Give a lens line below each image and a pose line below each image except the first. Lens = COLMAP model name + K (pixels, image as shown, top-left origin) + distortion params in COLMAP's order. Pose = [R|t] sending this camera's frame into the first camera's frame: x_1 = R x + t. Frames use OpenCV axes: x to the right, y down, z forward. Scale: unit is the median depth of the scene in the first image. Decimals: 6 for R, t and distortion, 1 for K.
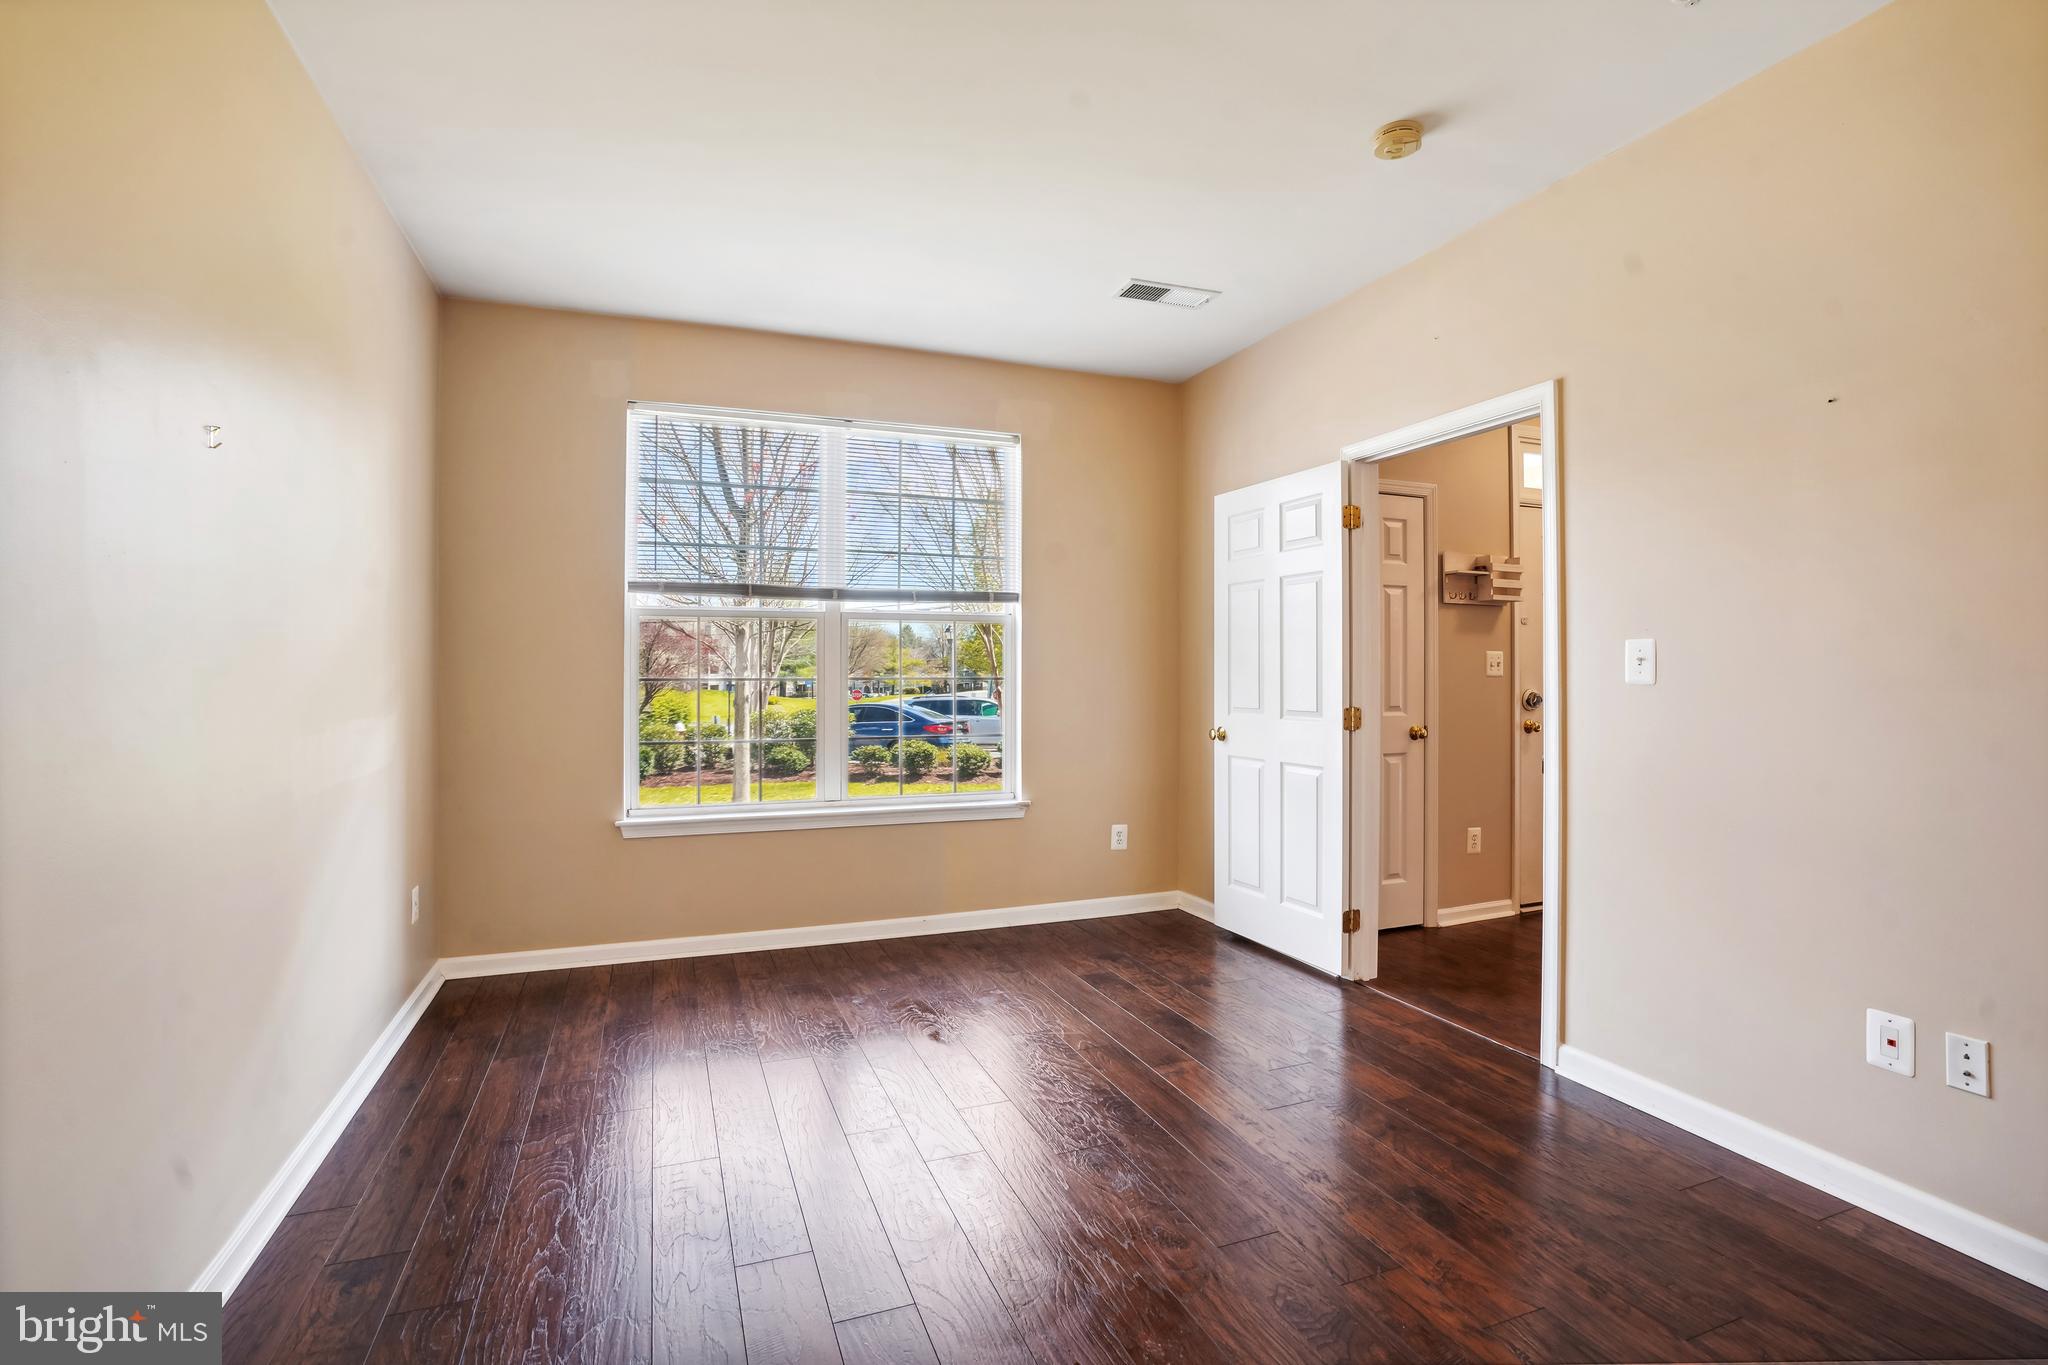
lens RADIAL K [[949.3, 0, 1012.4], [0, 949.3, 674.2], [0, 0, 1]] dist [-0.050513, 0.017062]
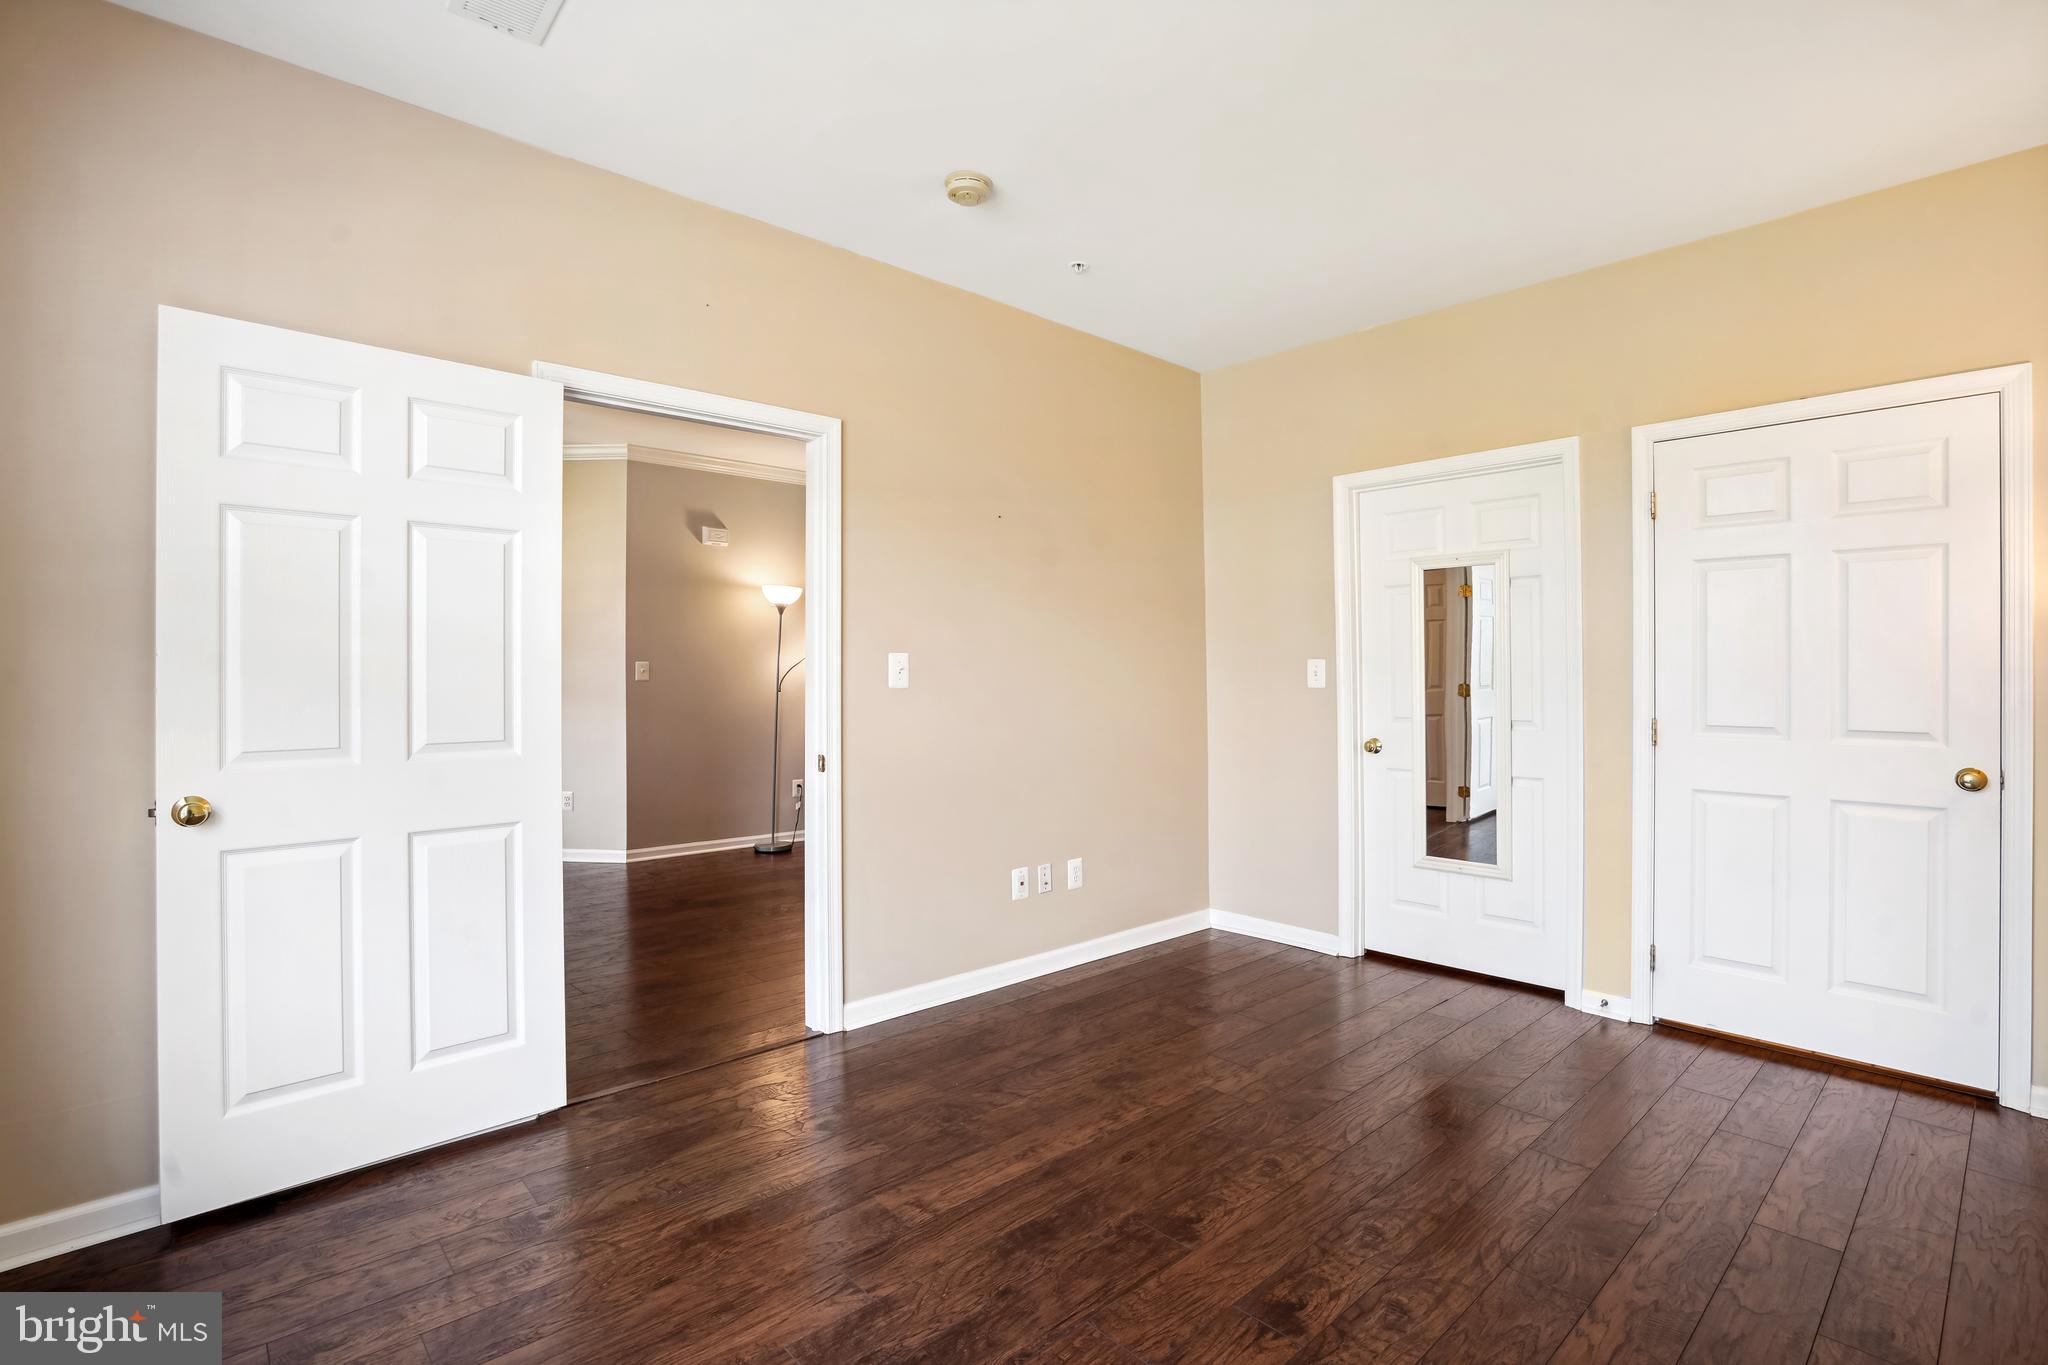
lens RADIAL K [[949.3, 0, 1012.4], [0, 949.3, 674.2], [0, 0, 1]] dist [-0.050513, 0.017062]
pose [[-0.364001, 0.008042, 0.931364, -0.421152], [0.005818, 0.999963, -0.006360, -0.001372], [-0.931380, 0.003103, -0.364034, 0.905495]]
